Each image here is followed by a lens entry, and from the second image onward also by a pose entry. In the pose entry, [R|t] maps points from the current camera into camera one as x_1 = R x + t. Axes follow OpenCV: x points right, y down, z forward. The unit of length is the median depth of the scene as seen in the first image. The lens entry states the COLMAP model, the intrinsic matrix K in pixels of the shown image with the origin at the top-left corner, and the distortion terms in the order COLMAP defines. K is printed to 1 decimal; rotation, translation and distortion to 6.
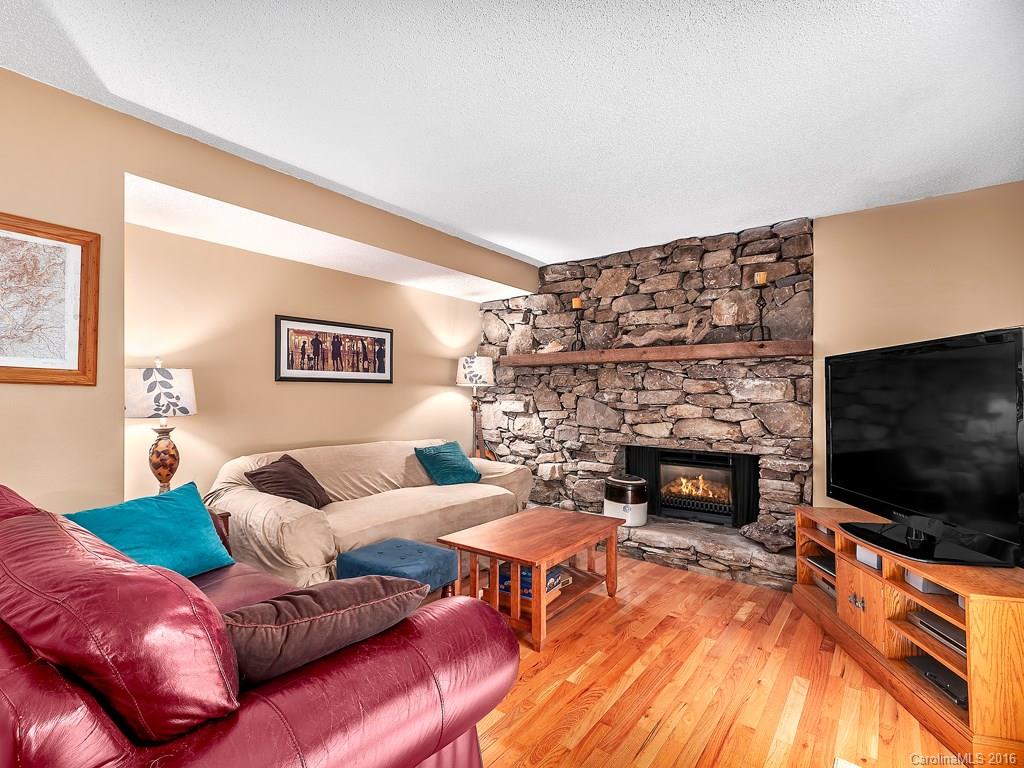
lens RADIAL K [[507.9, 0, 509.0], [0, 507.9, 388.7], [0, 0, 1]] dist [0.006441, 0.000453]
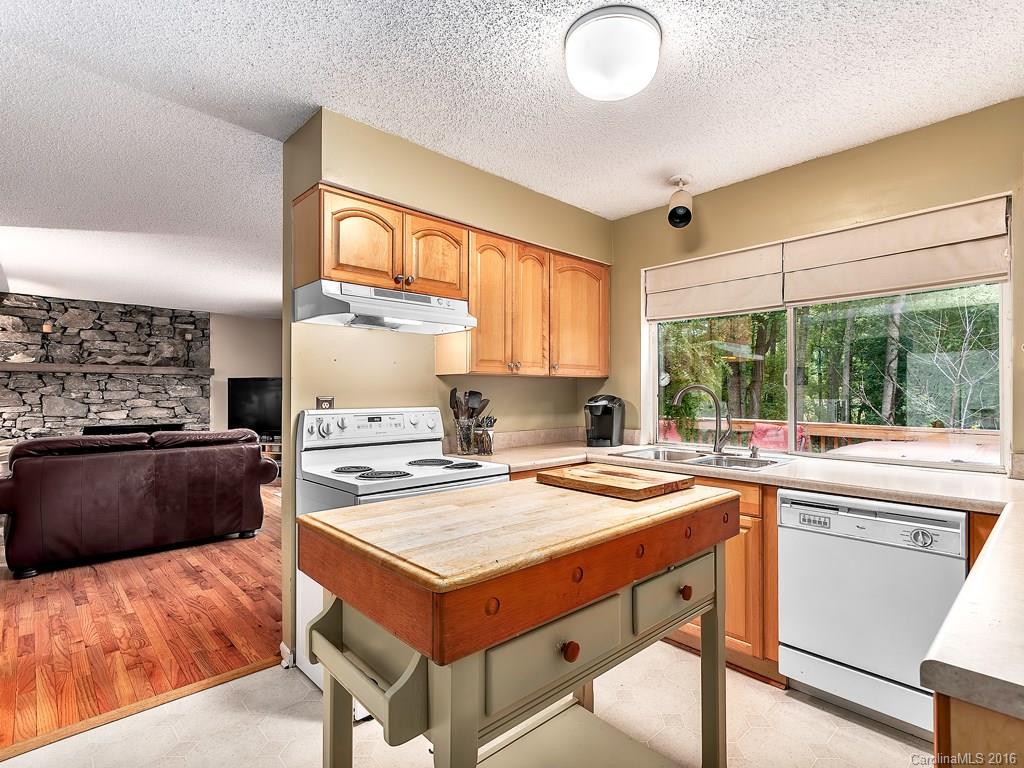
lens RADIAL K [[507.9, 0, 509.4], [0, 507.9, 387.6], [0, 0, 1]] dist [0.006441, 0.000453]
pose [[0.168531, 0.006463, 0.985675, -1.129095], [-0.011550, 0.999923, -0.004581, -0.014794], [-0.985629, -0.010612, 0.168593, -0.536329]]
